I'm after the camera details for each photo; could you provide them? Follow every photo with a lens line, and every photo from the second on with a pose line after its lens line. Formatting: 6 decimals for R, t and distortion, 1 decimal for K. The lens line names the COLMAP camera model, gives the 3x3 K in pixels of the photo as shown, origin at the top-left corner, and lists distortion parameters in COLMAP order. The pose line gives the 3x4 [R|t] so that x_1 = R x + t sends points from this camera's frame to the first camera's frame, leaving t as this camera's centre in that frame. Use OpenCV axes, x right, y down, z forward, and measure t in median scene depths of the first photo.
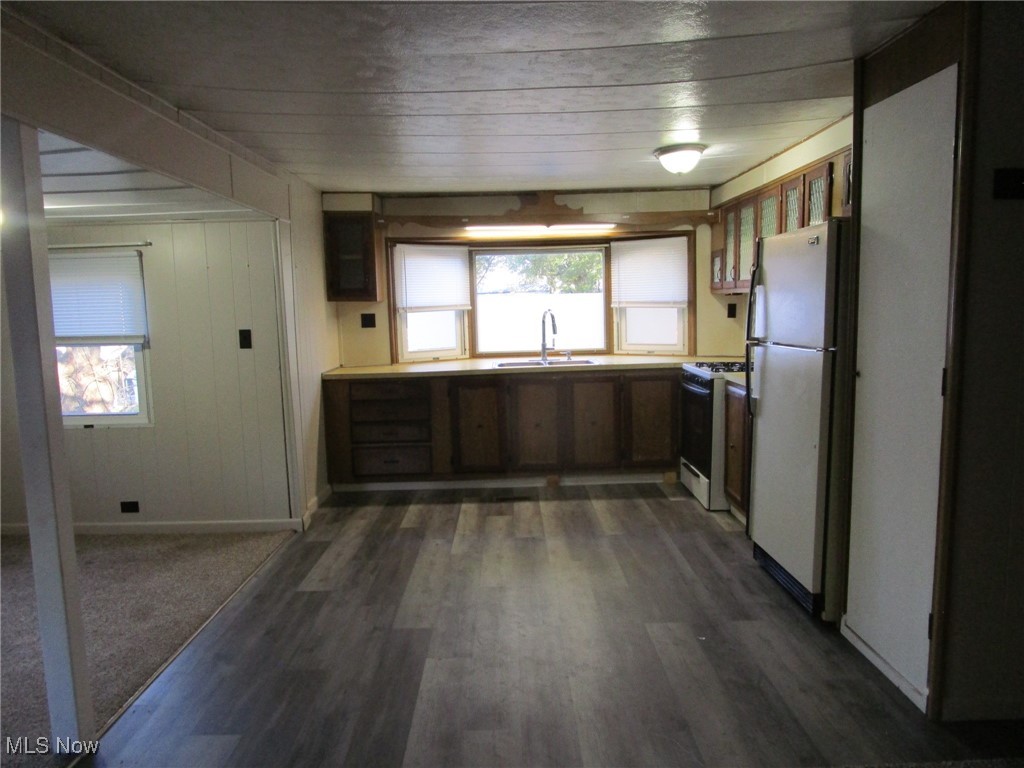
lens RADIAL K [[725.3, 0, 509.3], [0, 725.3, 388.7], [0, 0, 1]] dist [-0.038893, 0.015171]
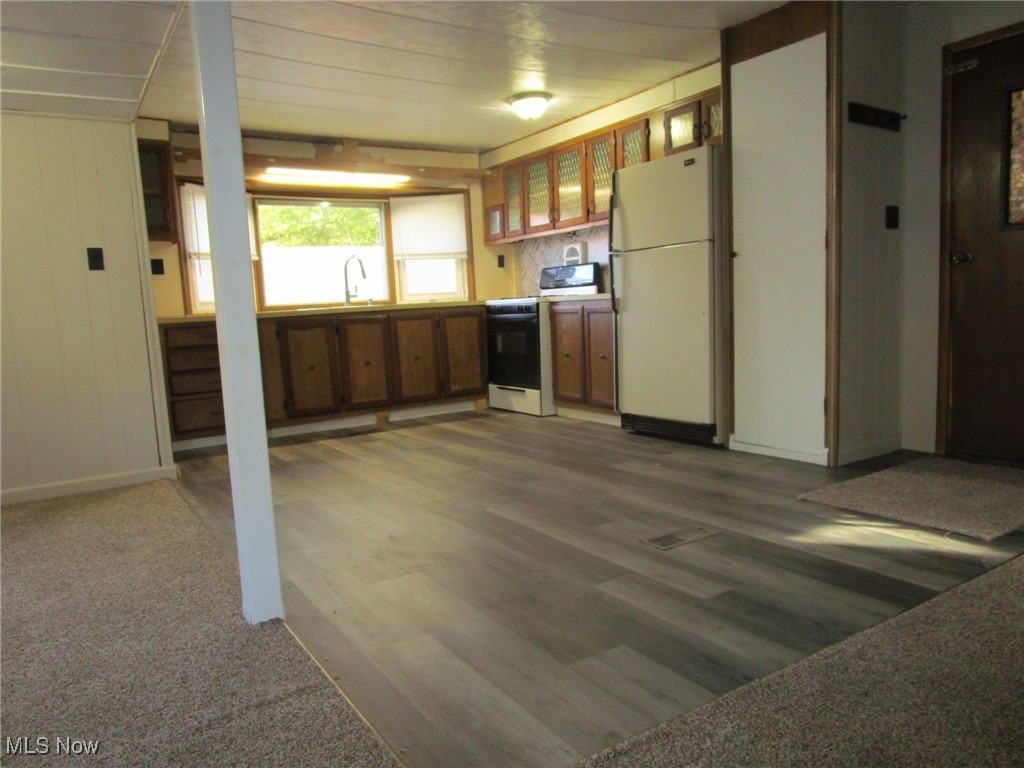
lens RADIAL K [[723.3, 0, 506.4], [0, 723.3, 389.1], [0, 0, 1]] dist [-0.035644, 0.006770]
pose [[0.846633, -0.076408, 0.526663, -0.344951], [0.088201, 0.996099, 0.002725, 0.104497], [-0.524817, 0.044145, 0.850070, 0.029460]]
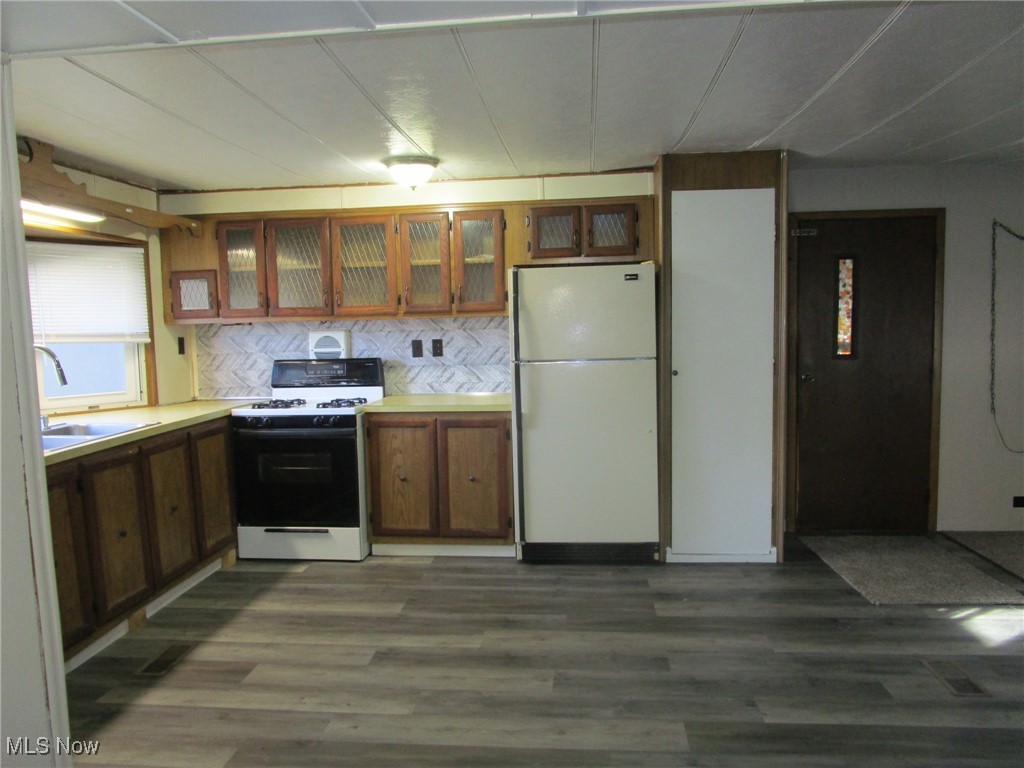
lens RADIAL K [[725.3, 0, 509.3], [0, 725.3, 388.7], [0, 0, 1]] dist [-0.038893, 0.015171]
pose [[0.106150, -0.064888, 0.992231, -0.520948], [0.135774, 0.989468, 0.050182, -0.056527], [-0.985037, 0.129392, 0.113842, 0.618473]]
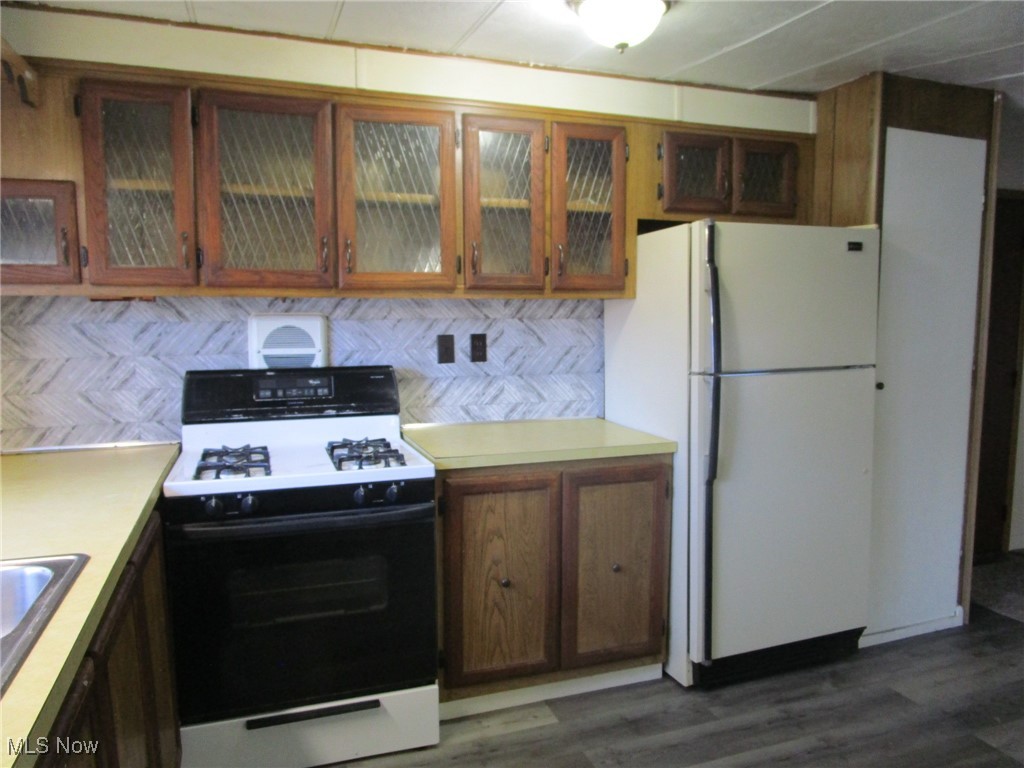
lens RADIAL K [[725.3, 0, 509.3], [0, 725.3, 388.7], [0, 0, 1]] dist [-0.038893, 0.015171]
pose [[-0.332425, -0.074721, 0.940165, -0.158695], [0.118955, 0.985574, 0.120390, -0.106896], [-0.935598, 0.151858, -0.318741, 0.963229]]
